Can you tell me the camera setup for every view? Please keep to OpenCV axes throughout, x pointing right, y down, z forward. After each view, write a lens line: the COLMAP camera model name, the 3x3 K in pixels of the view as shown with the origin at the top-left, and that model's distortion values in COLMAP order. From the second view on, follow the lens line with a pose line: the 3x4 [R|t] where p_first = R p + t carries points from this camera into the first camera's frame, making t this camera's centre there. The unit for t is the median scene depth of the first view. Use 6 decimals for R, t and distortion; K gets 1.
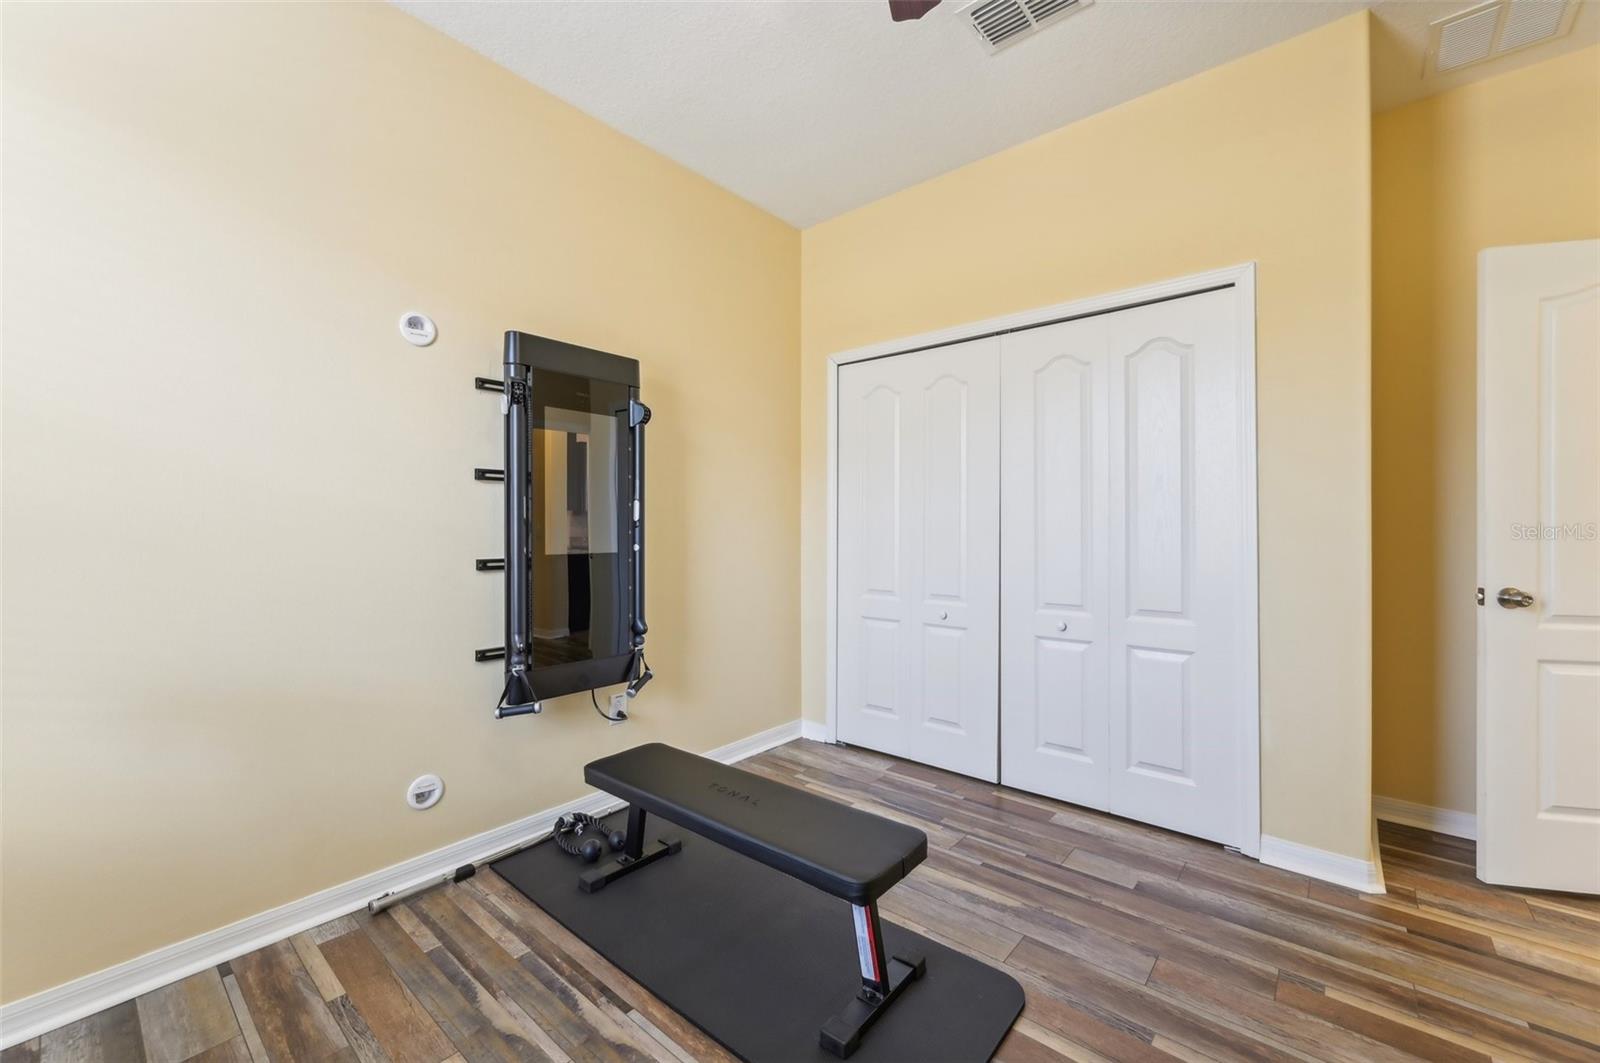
lens RADIAL K [[640.4, 0, 805.2], [0, 640.4, 542.5], [0, 0, 1]] dist [0.002727, 0.001201]
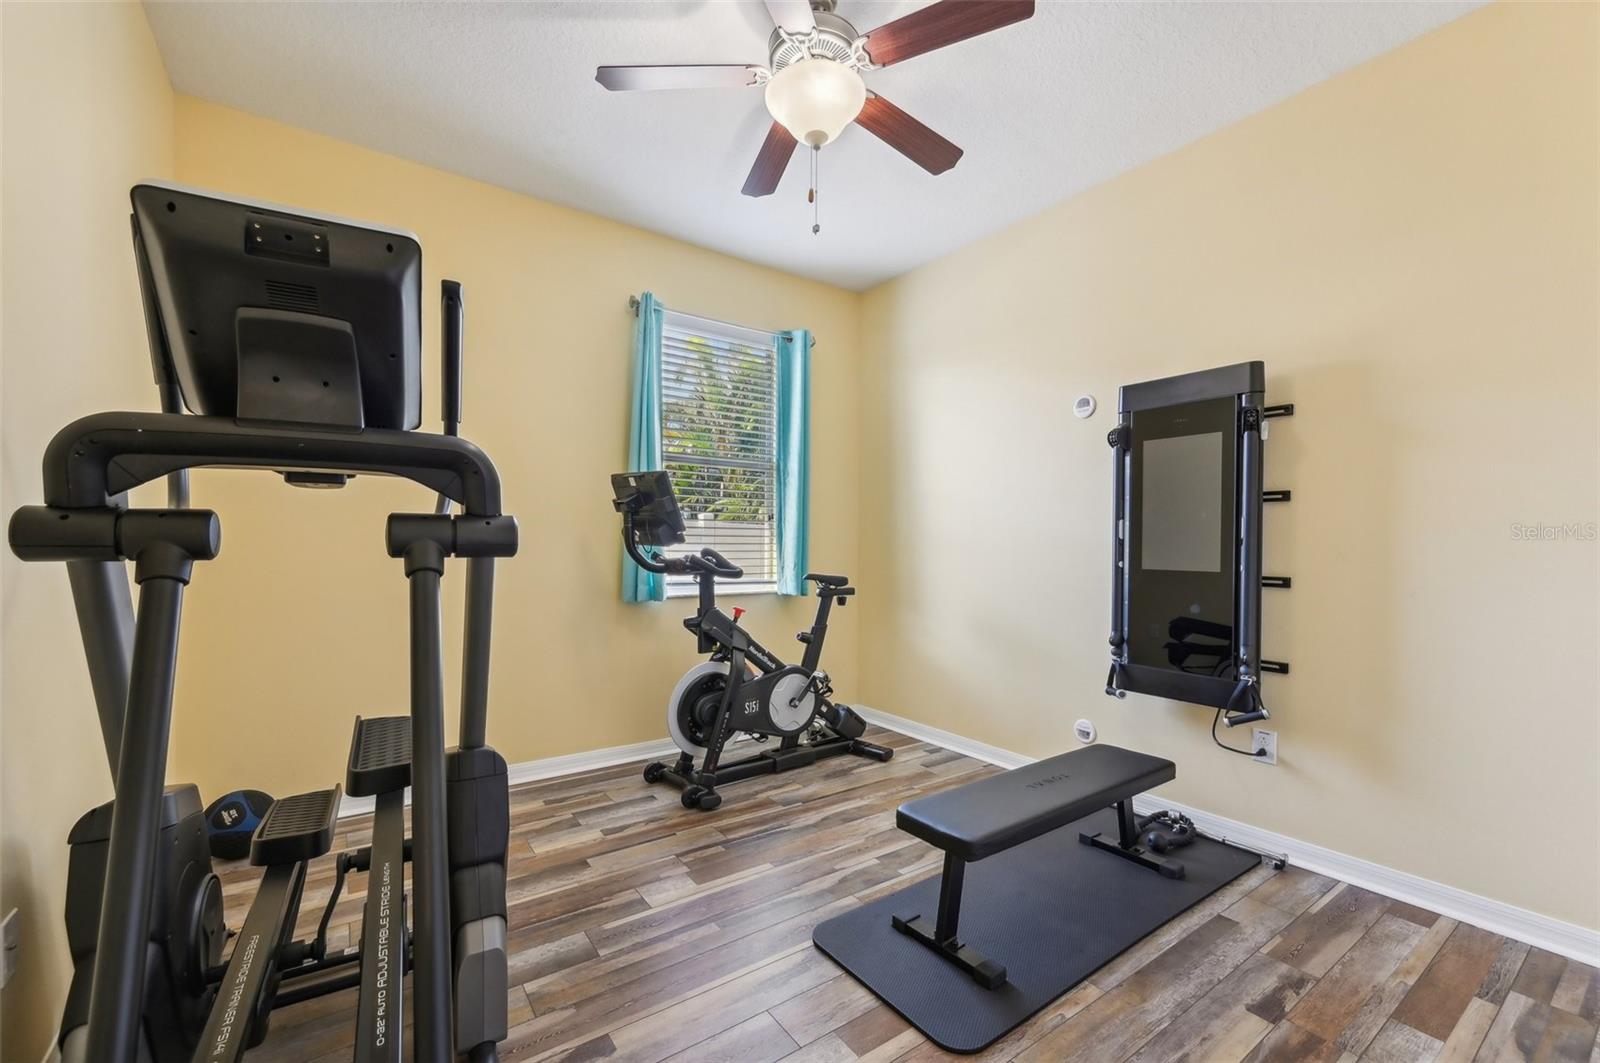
lens RADIAL K [[640.4, 0, 798.2], [0, 640.4, 536.8], [0, 0, 1]] dist [0.002727, 0.001201]
pose [[-0.236863, -0.005564, -0.971527, 0.831466], [-0.027689, 0.999616, 0.001026, -0.019784], [0.971148, 0.027144, -0.236926, 0.629161]]
